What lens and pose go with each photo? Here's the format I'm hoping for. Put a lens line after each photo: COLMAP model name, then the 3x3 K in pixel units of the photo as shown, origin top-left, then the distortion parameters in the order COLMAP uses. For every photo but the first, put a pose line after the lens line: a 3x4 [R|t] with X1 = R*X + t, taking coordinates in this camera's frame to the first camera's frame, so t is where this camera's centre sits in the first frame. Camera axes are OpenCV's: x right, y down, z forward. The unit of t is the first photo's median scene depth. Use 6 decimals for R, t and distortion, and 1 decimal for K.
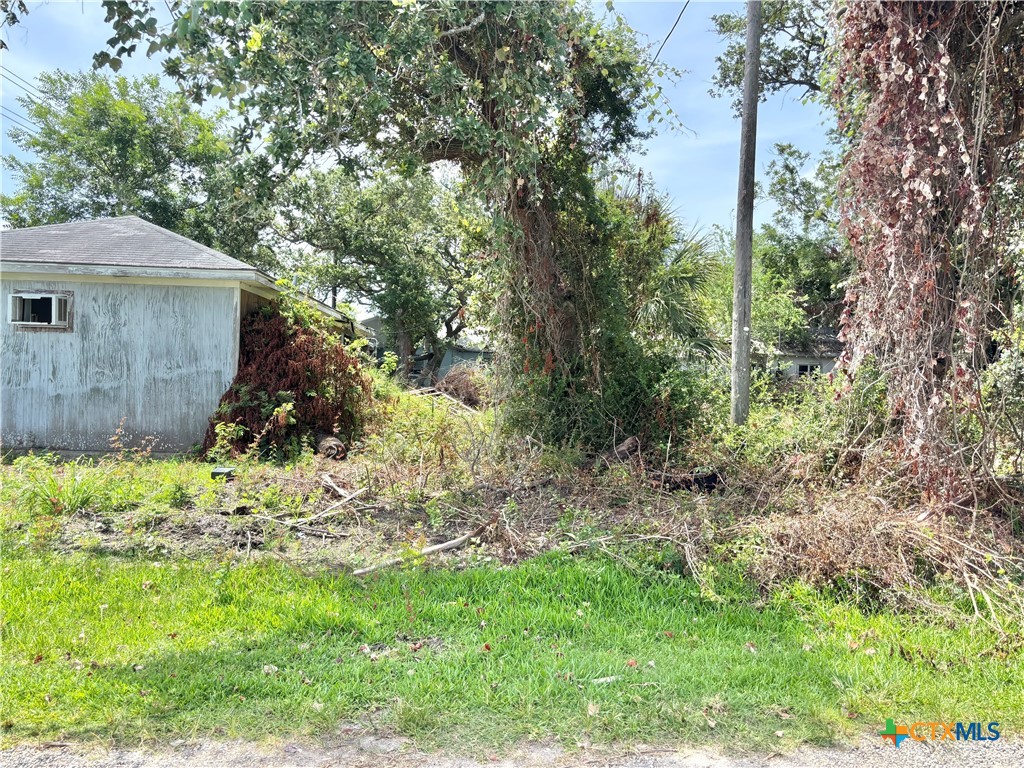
lens RADIAL K [[779.6, 0, 512.0], [0, 779.6, 384.0], [0, 0, 1]] dist [0.062883, -0.059062]
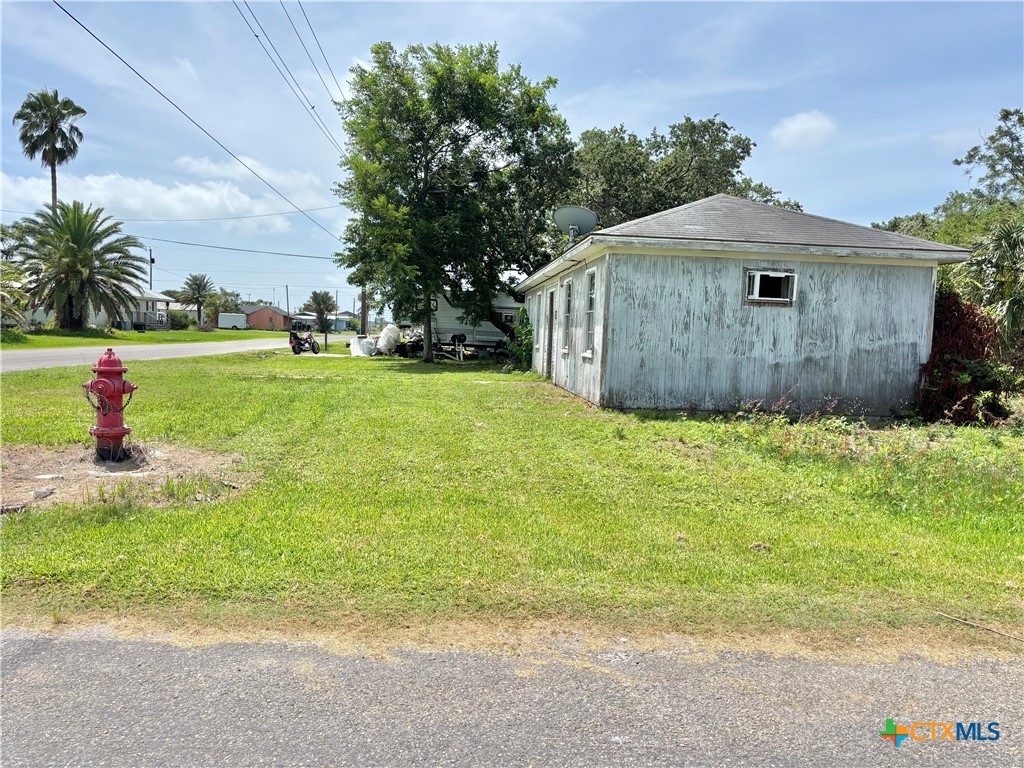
lens RADIAL K [[779.6, 0, 512.0], [0, 779.6, 384.0], [0, 0, 1]] dist [0.062883, -0.059062]
pose [[0.999464, 0.010024, 0.031165, -0.977898], [-0.012056, 0.997766, 0.065707, -0.025198], [-0.030437, -0.066047, 0.997352, -0.092074]]
